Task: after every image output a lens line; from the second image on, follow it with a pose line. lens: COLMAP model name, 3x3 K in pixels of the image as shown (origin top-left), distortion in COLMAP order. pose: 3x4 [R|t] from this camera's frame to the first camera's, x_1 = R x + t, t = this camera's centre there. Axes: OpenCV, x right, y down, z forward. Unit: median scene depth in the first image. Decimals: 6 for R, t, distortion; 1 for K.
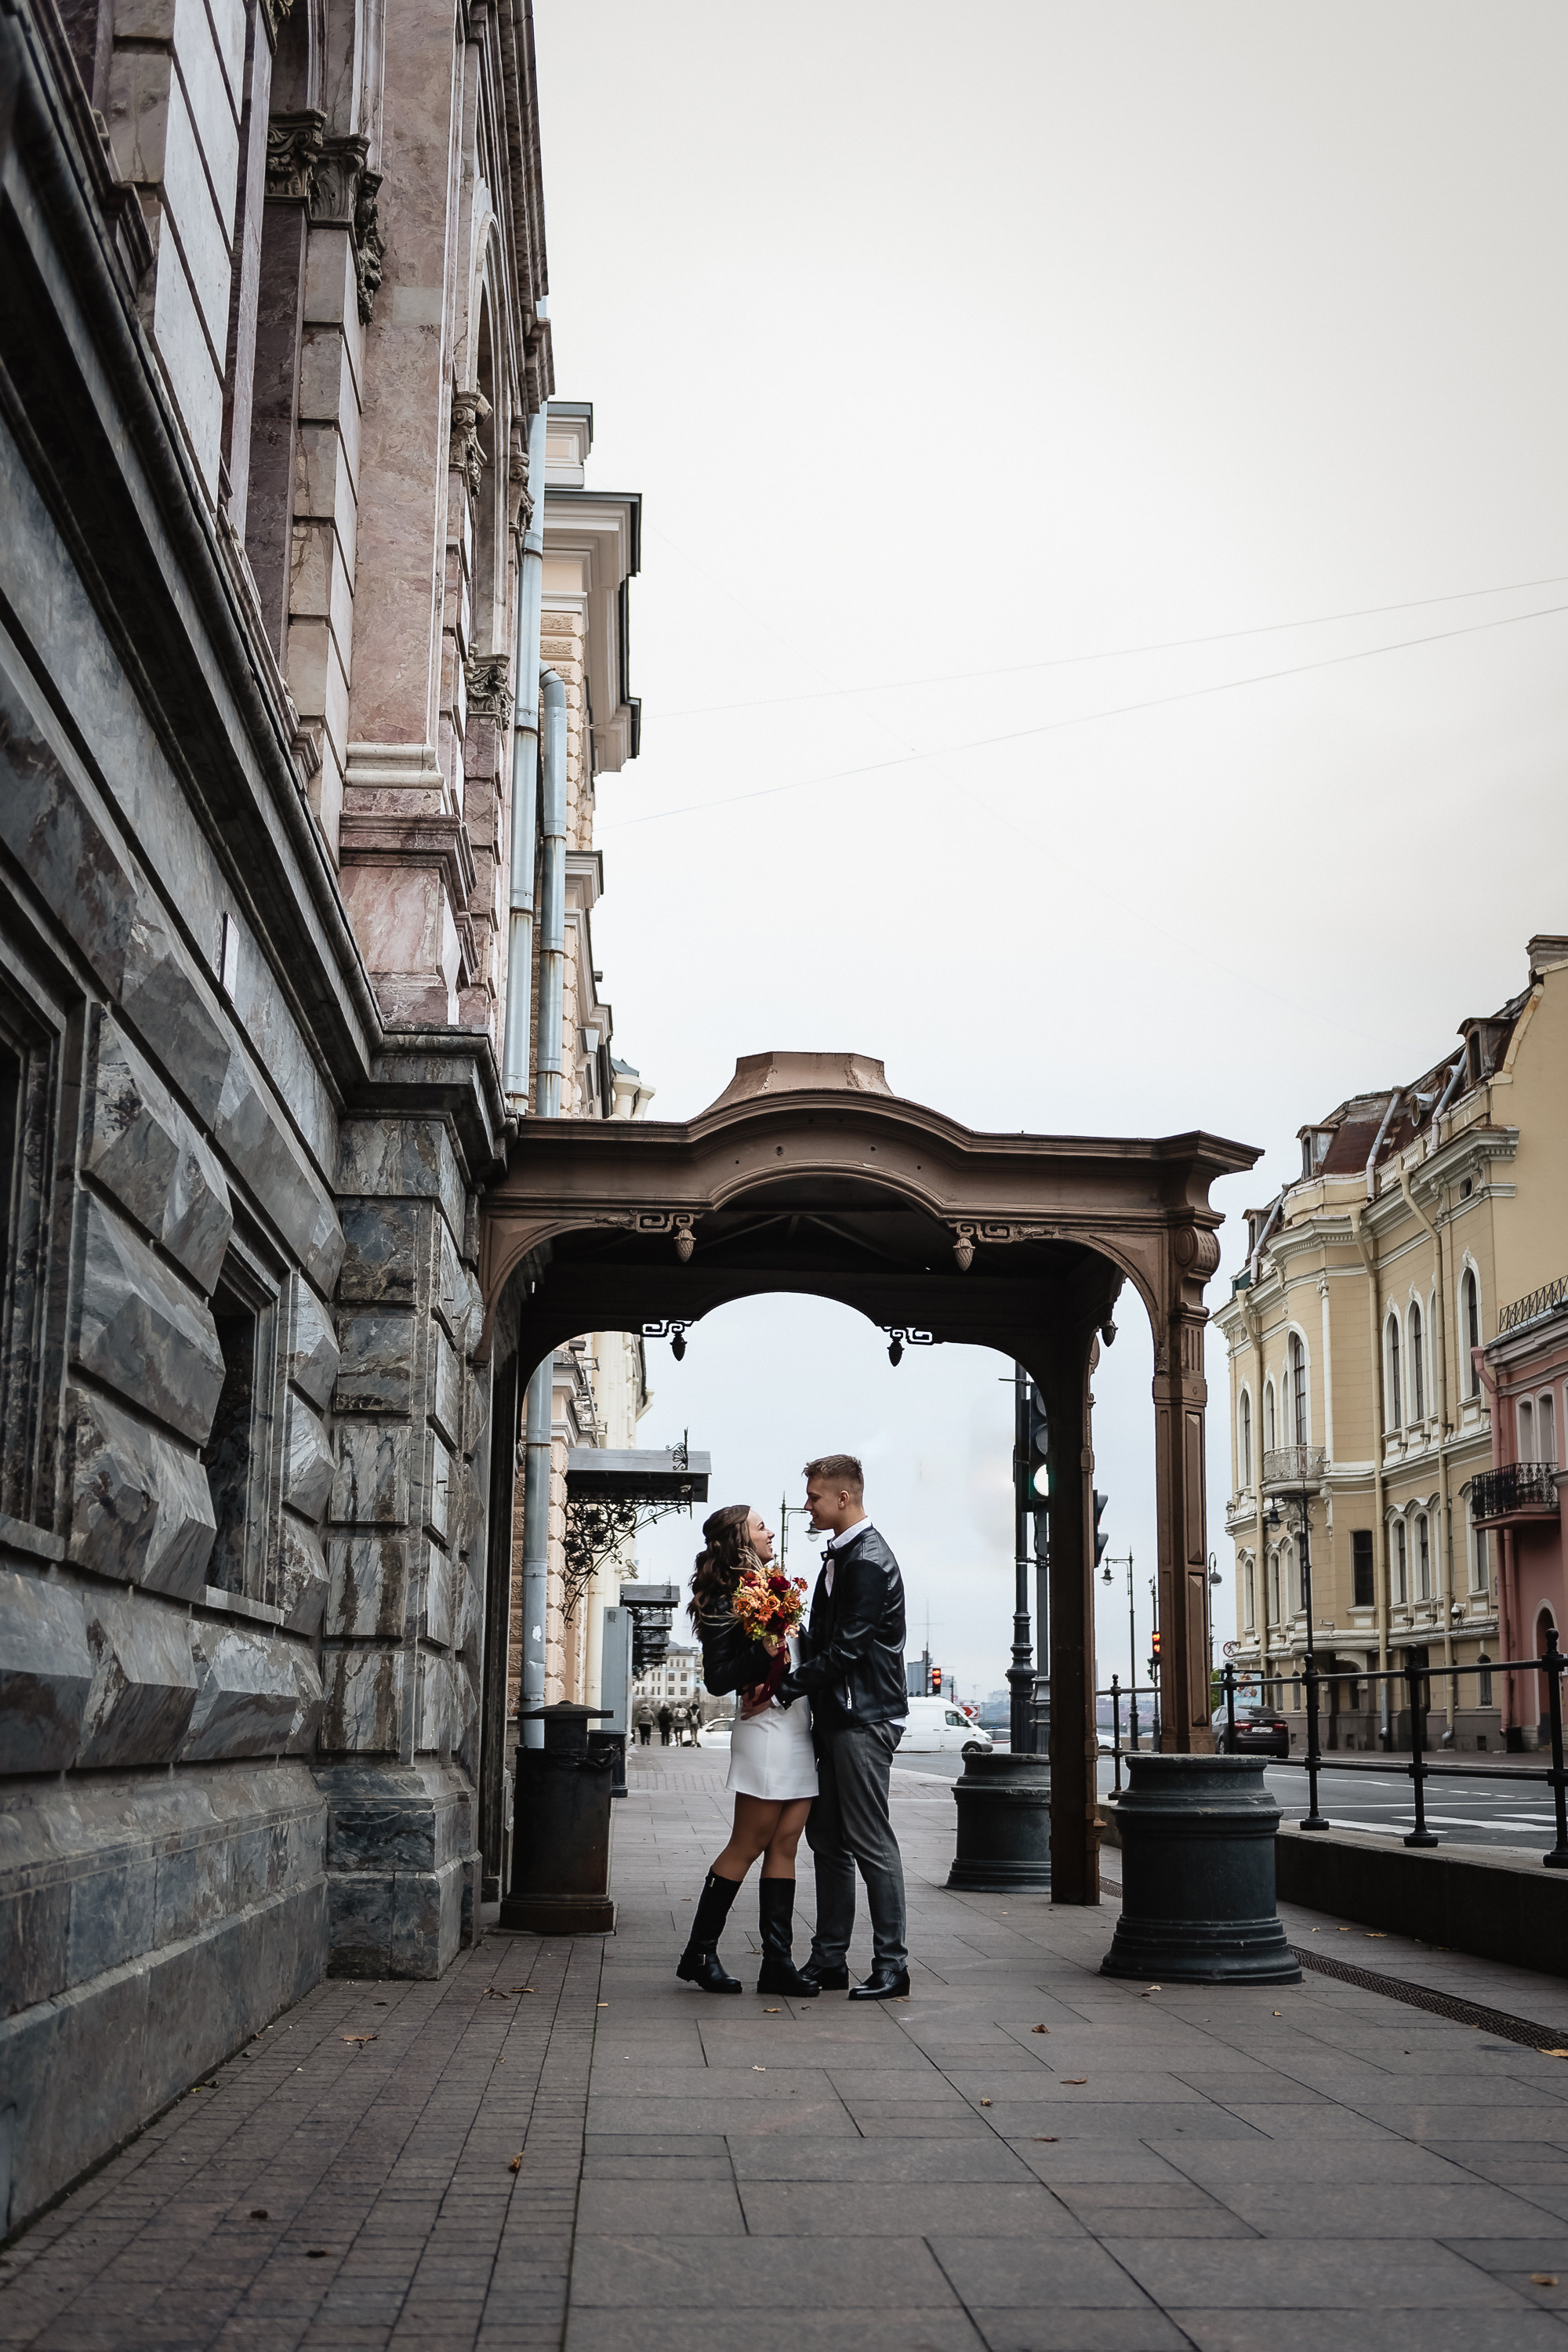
lens RADIAL K [[2738.2, 0, 815.5], [0, 2738.2, 1176.3], [0, 0, 1]] dist [-0.016226, -0.010162]
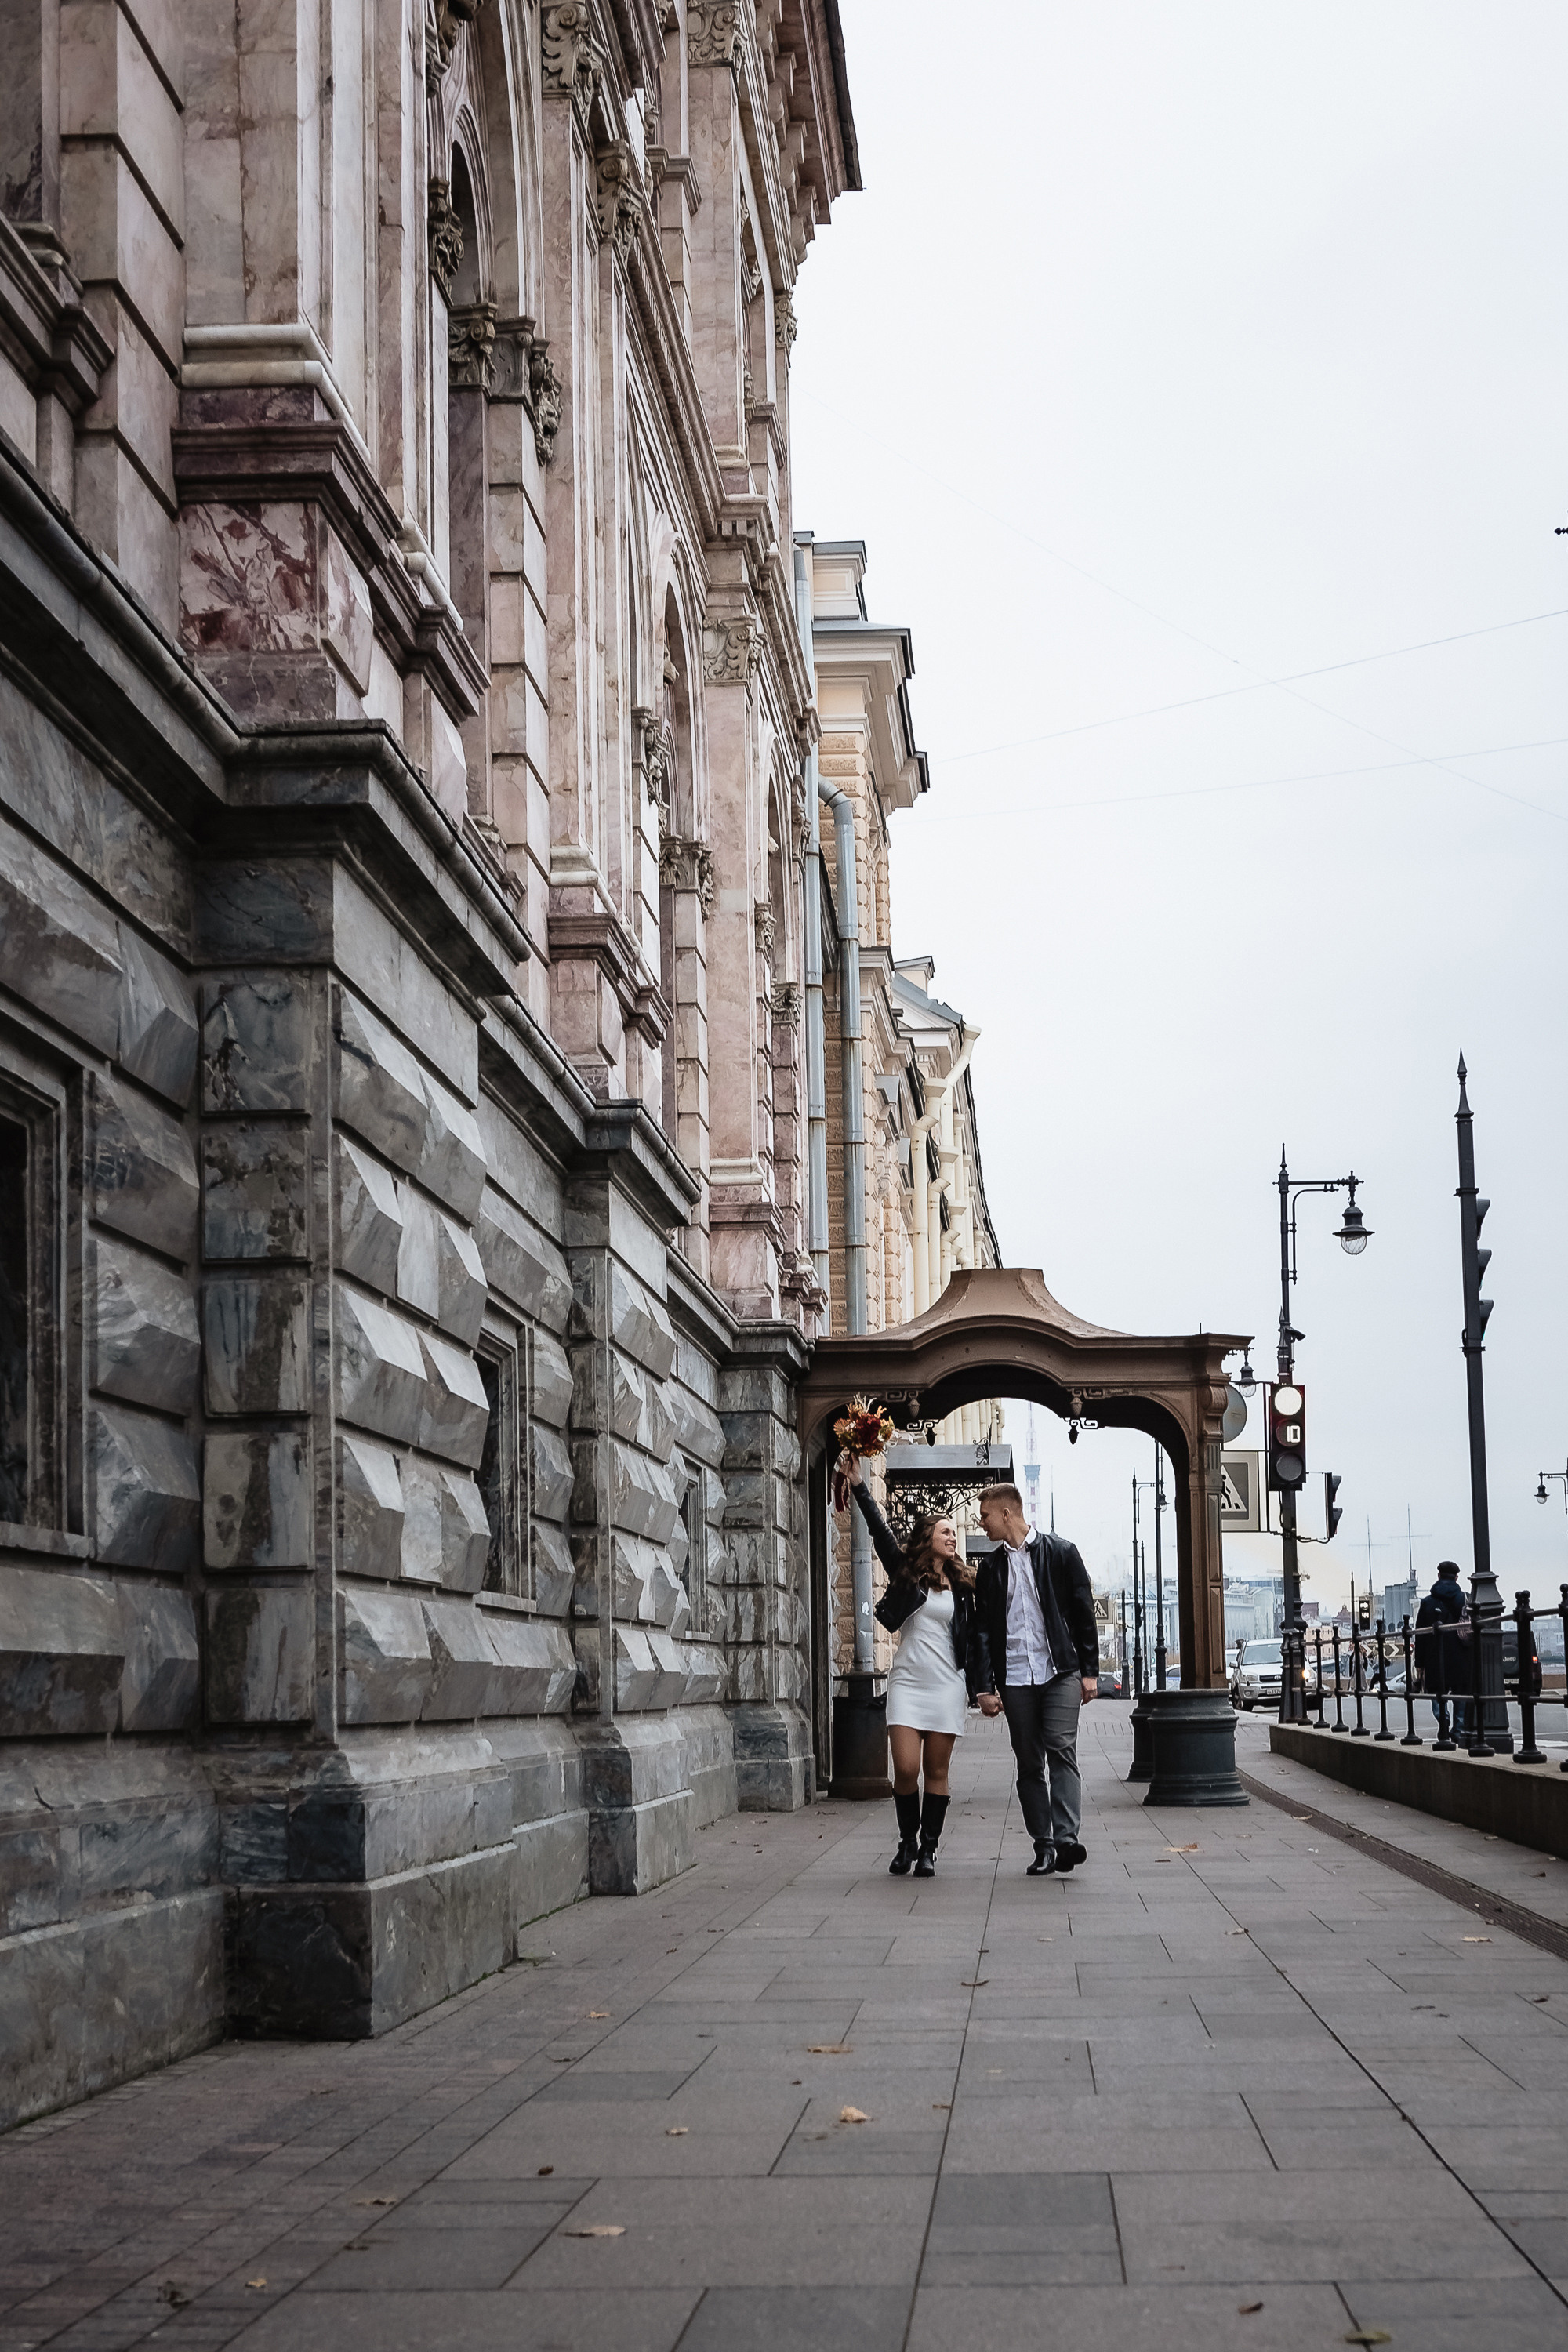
lens RADIAL K [[3713.7, 0, 891.2], [0, 3713.7, 1317.1], [0, 0, 1]] dist [-0.028136, 0.040809]
pose [[0.993654, -0.038691, -0.105618, 0.194606], [0.049333, 0.993755, 0.100089, -0.277110], [0.101086, -0.104664, 0.989357, -1.364397]]
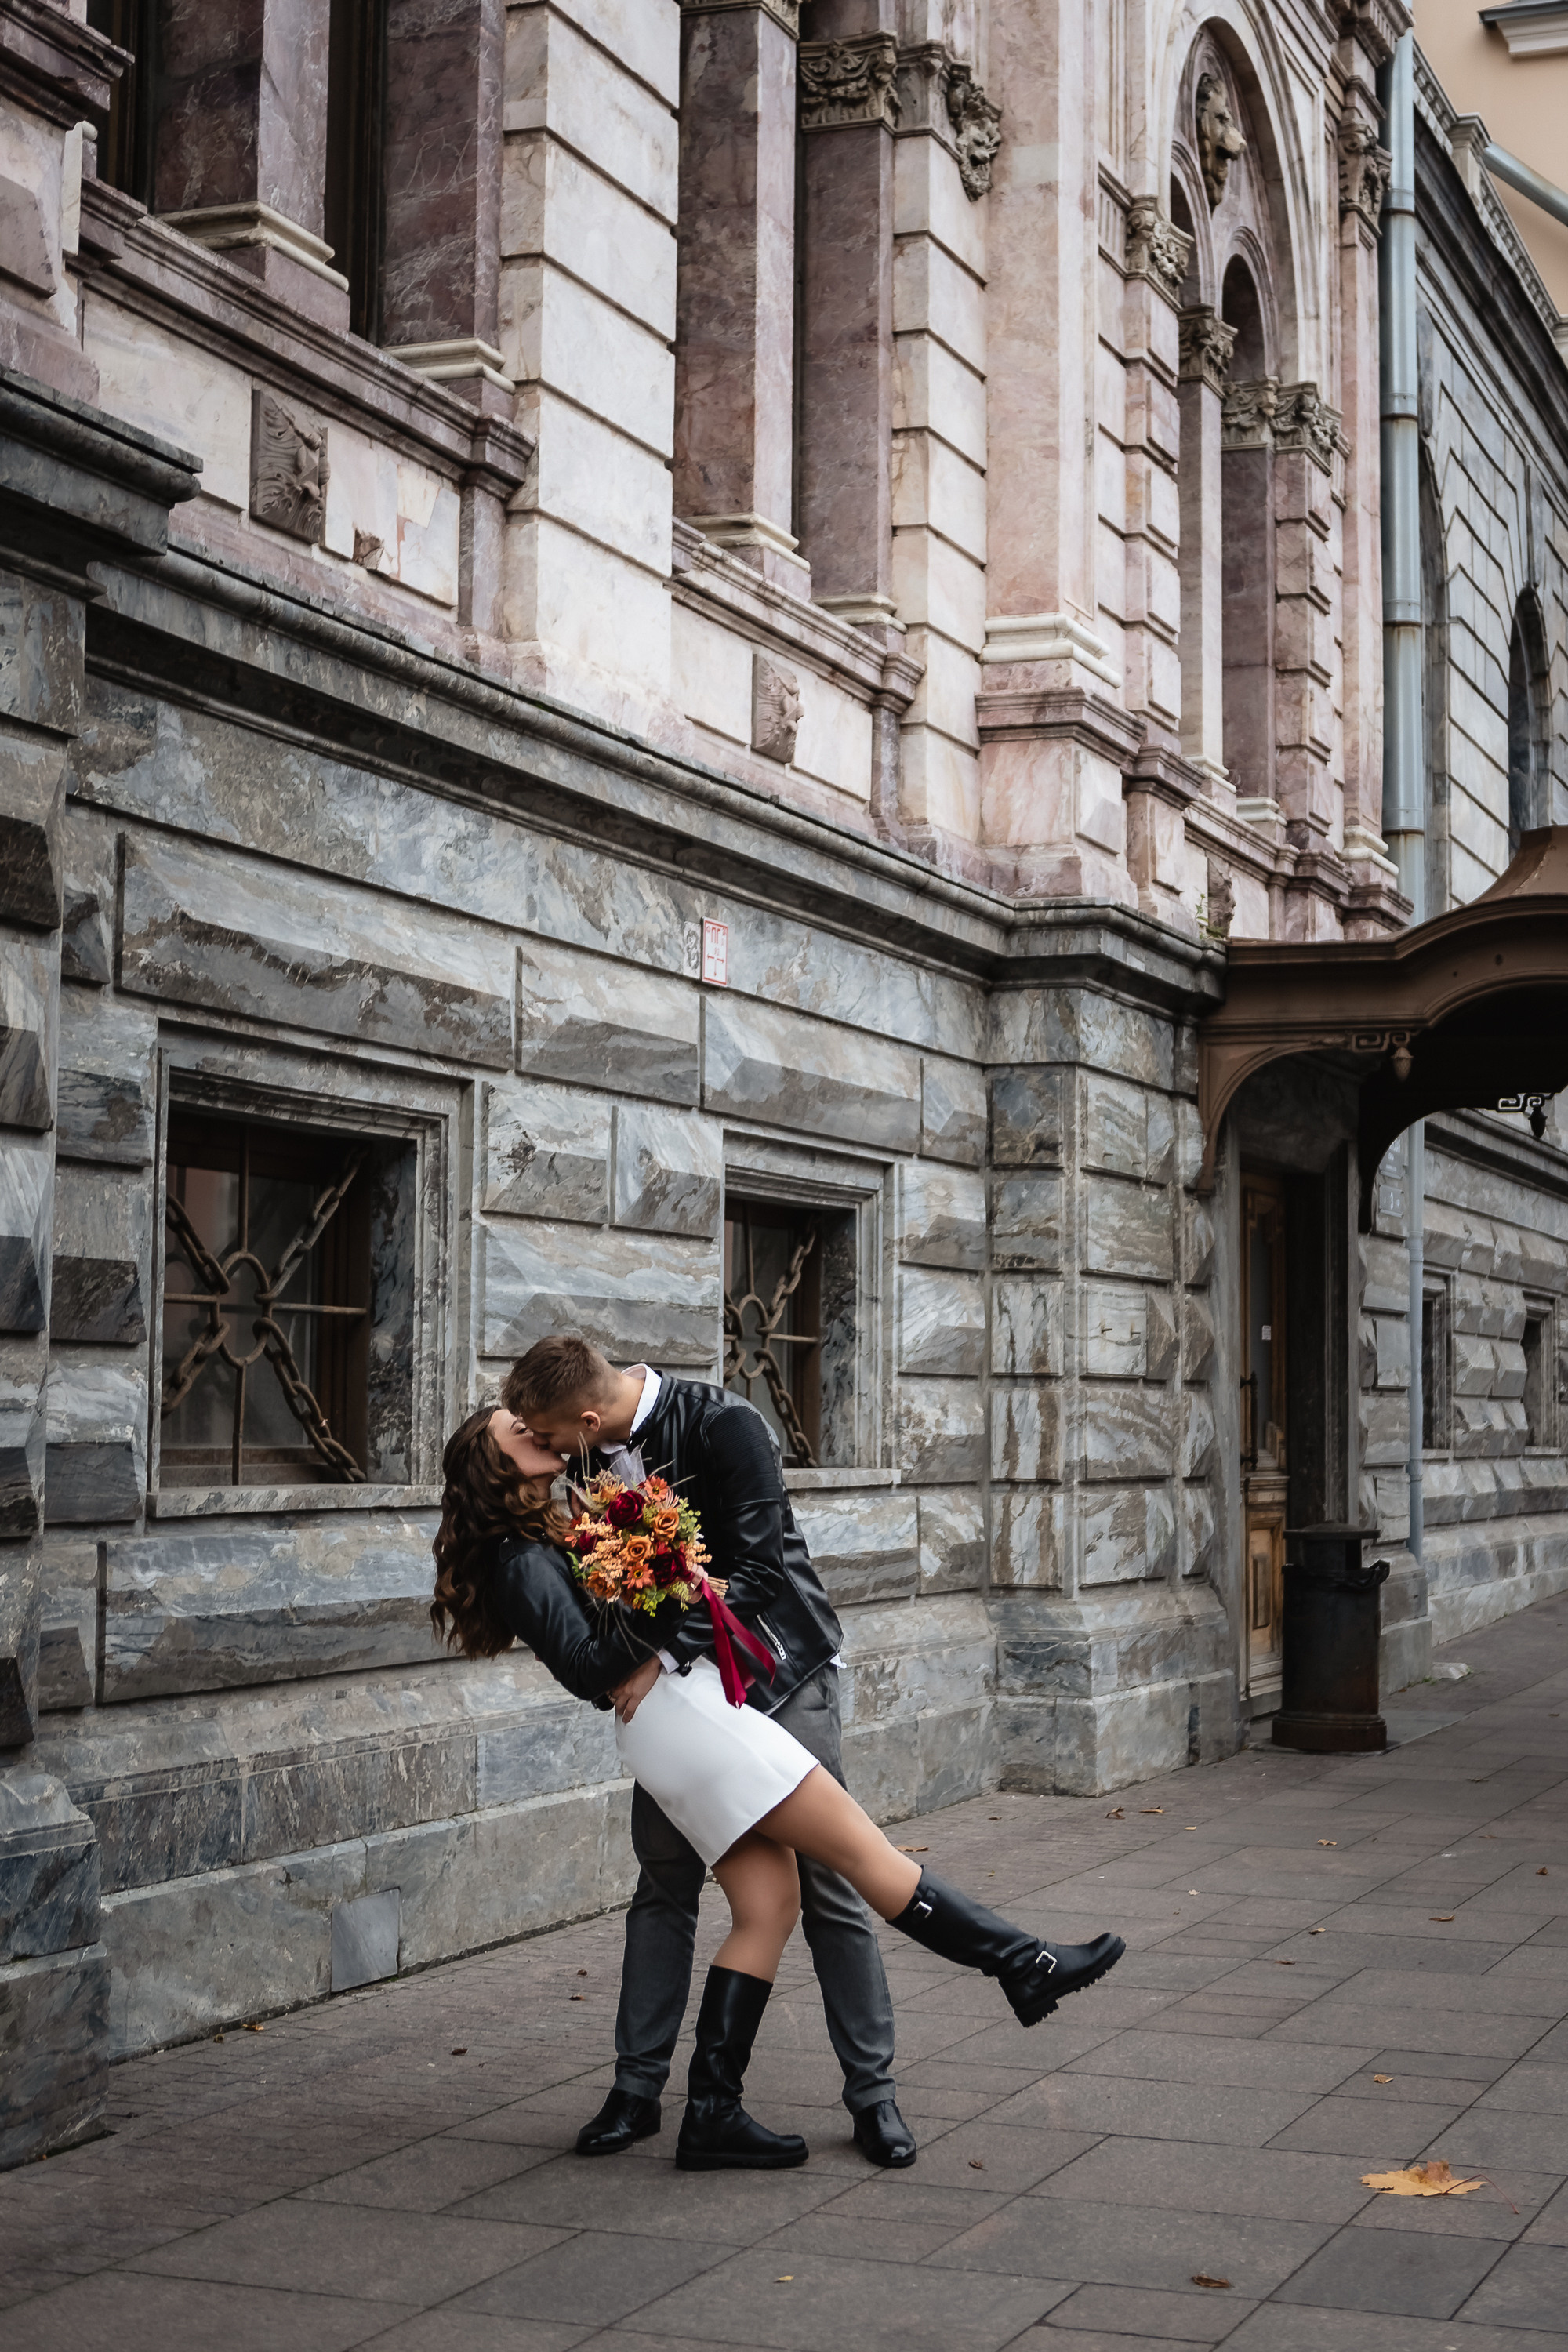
lens RADIAL K [[3659.1, 0, 784.6], [0, 3659.1, 984.9], [0, 0, 1]] dist [-0.032756, 0.010191]
pose [[0.904371, -0.048336, -0.424001, 0.317317], [0.082744, 0.994571, 0.063109, -0.106781], [0.418649, -0.092158, 0.903460, -0.275484]]
